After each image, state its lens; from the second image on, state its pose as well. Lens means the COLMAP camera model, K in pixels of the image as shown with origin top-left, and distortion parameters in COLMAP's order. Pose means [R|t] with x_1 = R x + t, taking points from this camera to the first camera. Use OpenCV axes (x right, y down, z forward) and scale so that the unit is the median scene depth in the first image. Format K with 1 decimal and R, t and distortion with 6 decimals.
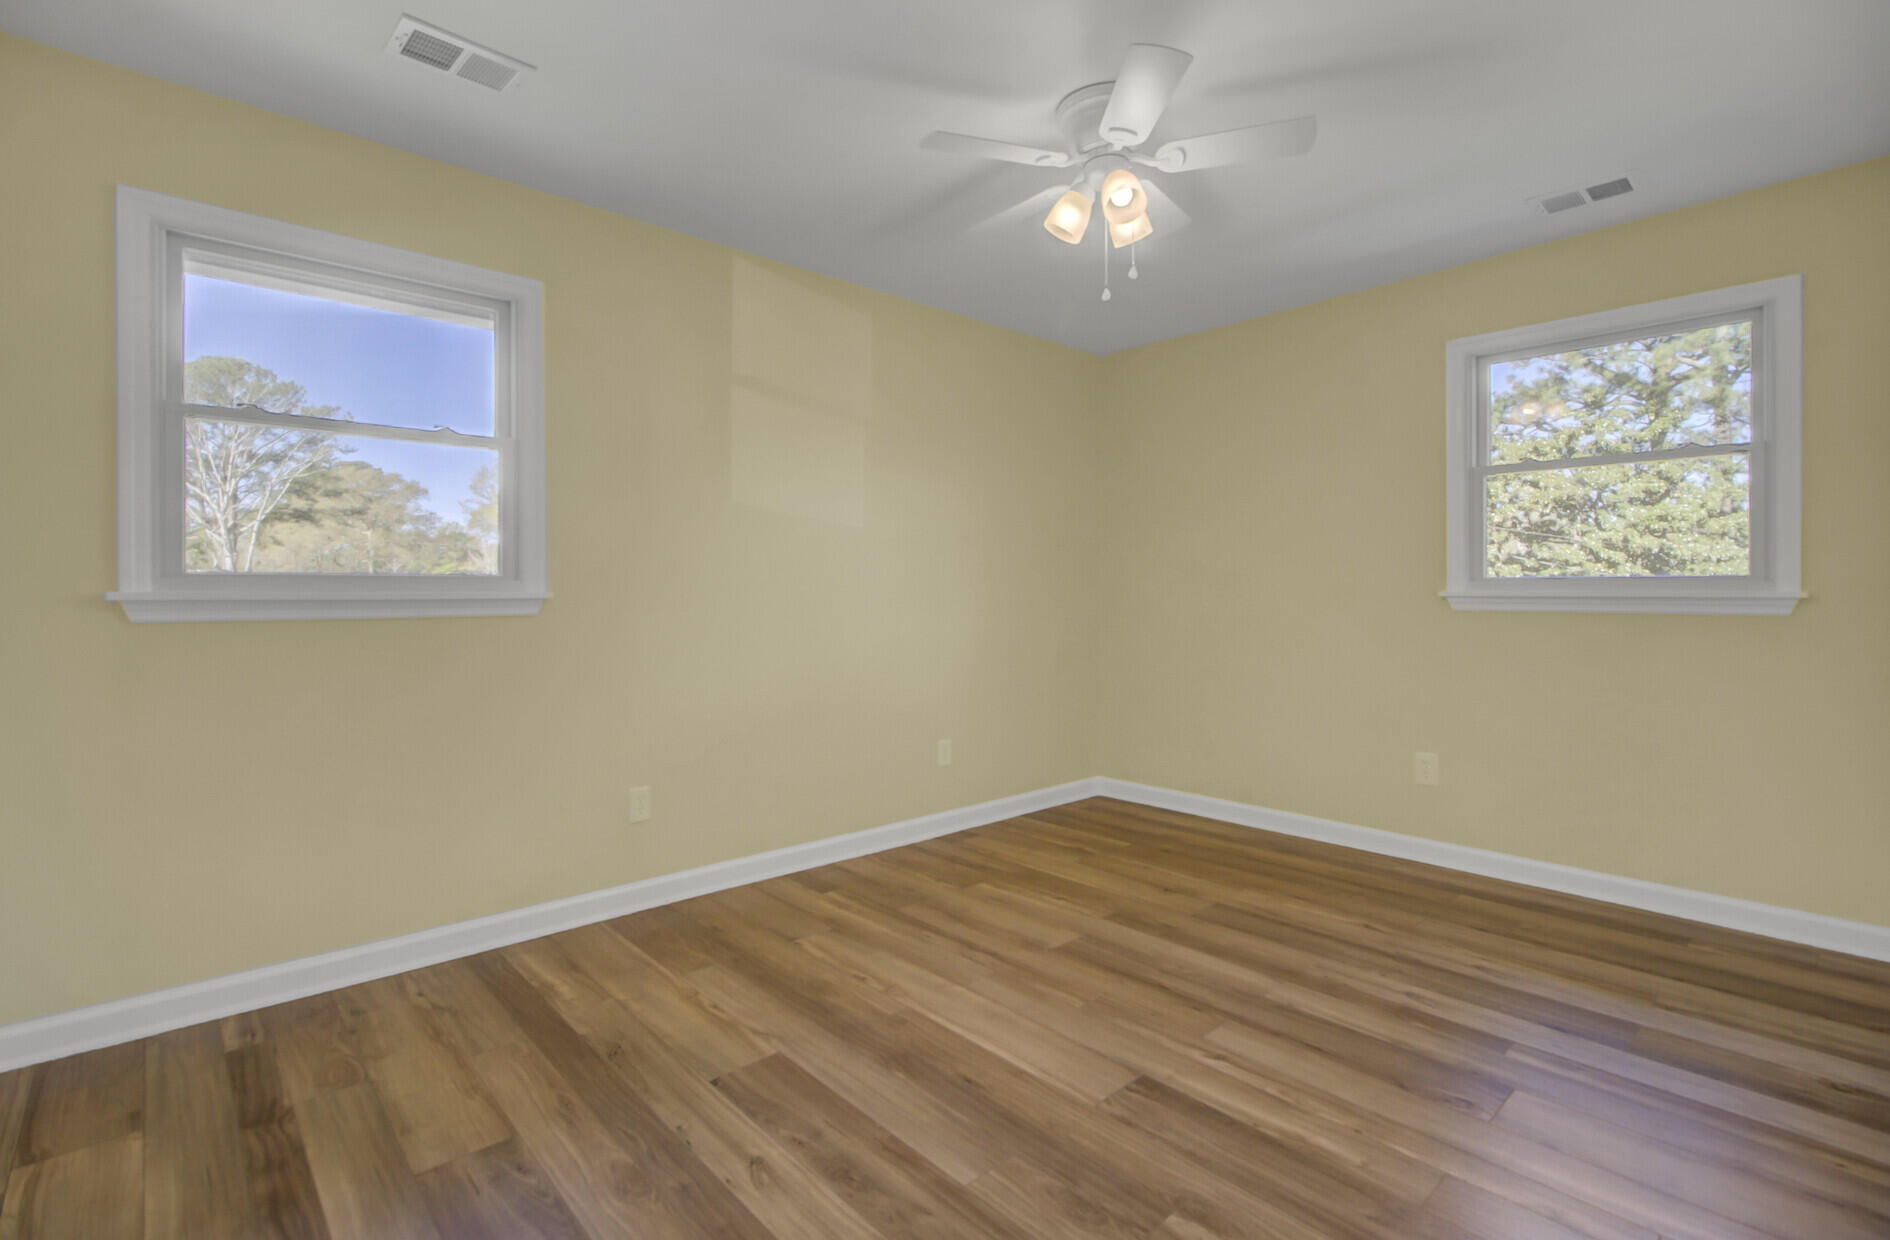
lens RADIAL K [[882.2, 0, 941.2], [0, 882.2, 601.3], [0, 0, 1]] dist [-0.003391, 0.019460]
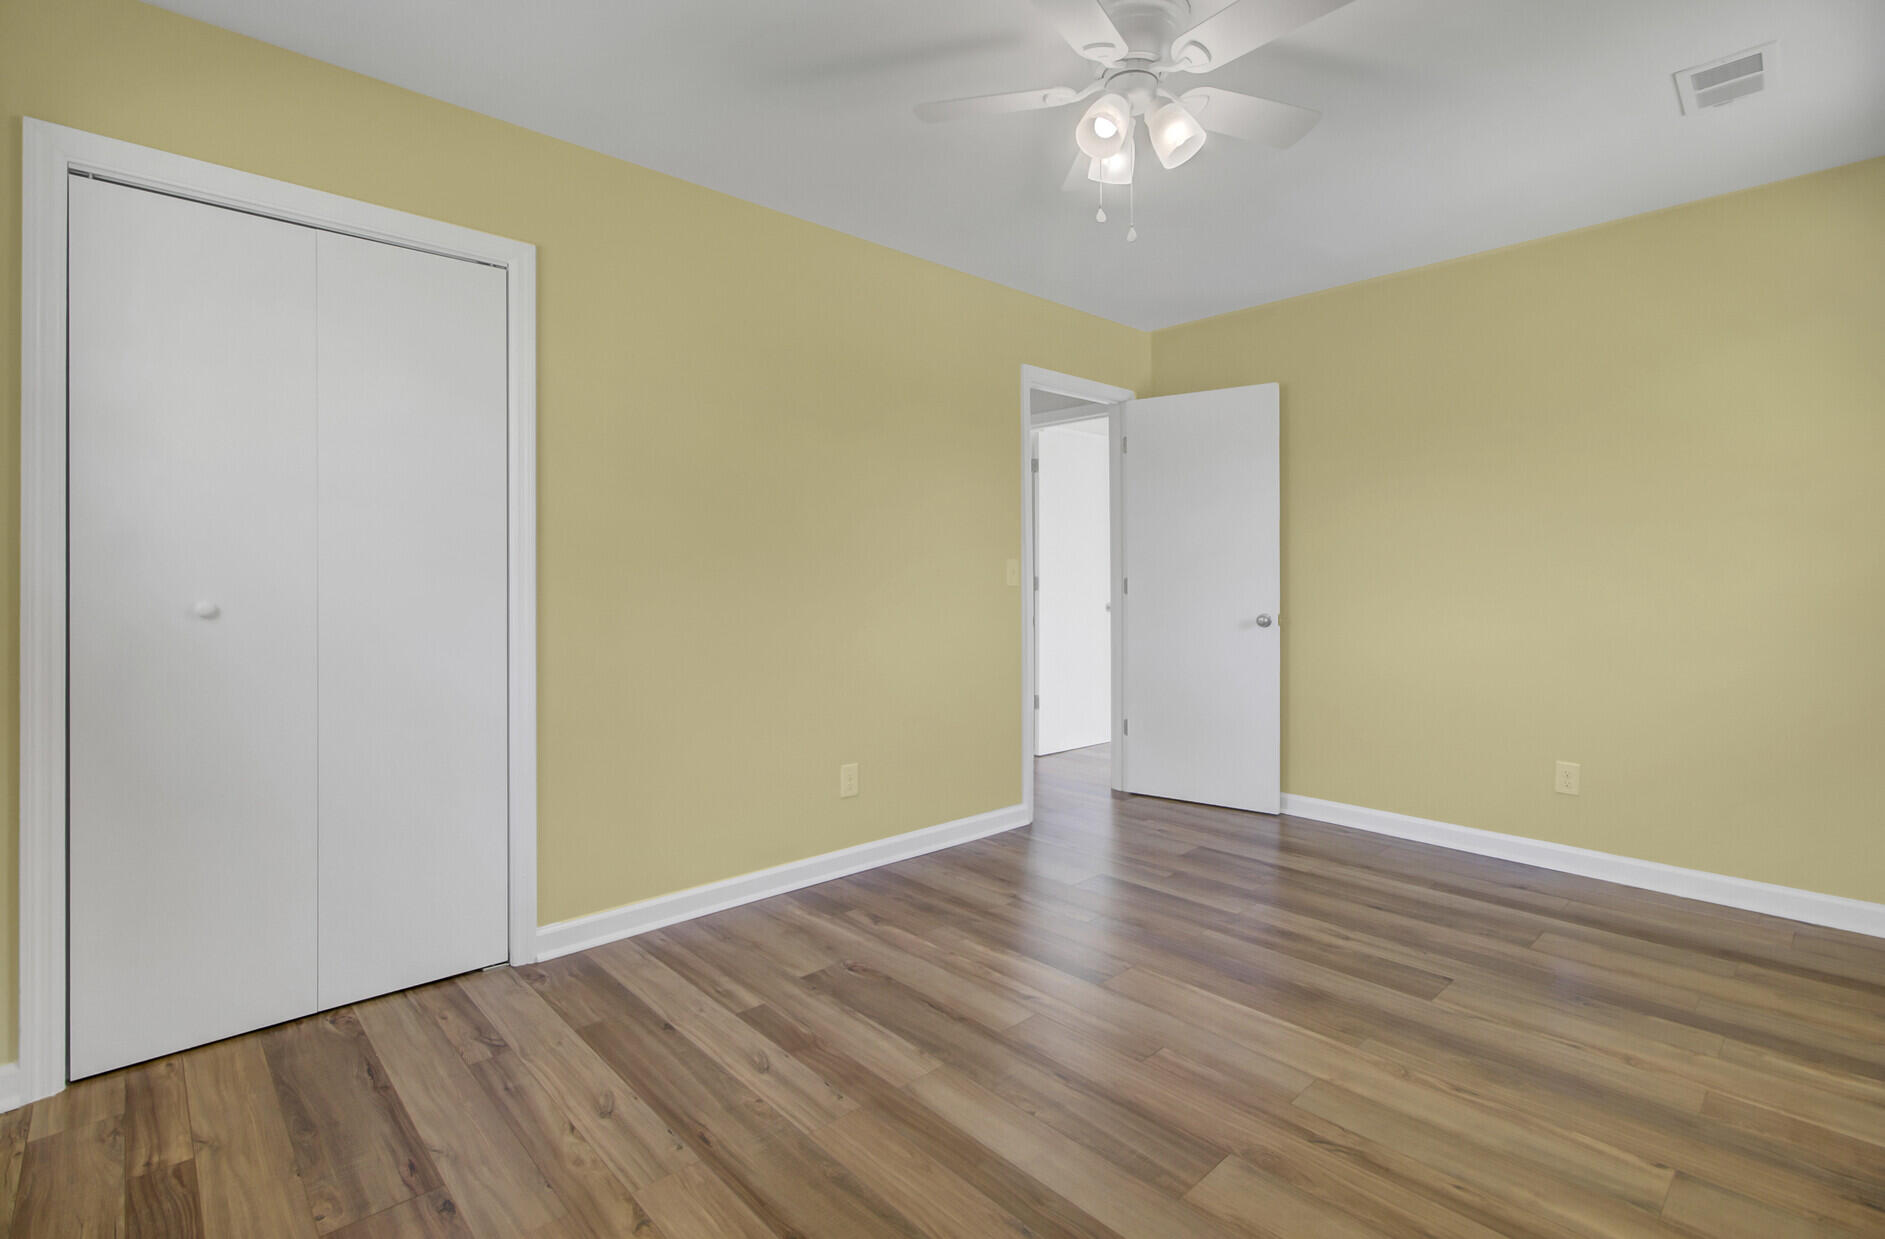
lens RADIAL K [[879.9, 0, 938.7], [0, 879.9, 600.9], [0, 0, 1]] dist [-0.003391, 0.019460]
pose [[-0.999990, -0.003153, -0.003026, 0.387082], [-0.003266, 0.999267, 0.038155, -0.021358], [0.002903, 0.038164, -0.999267, 1.868838]]
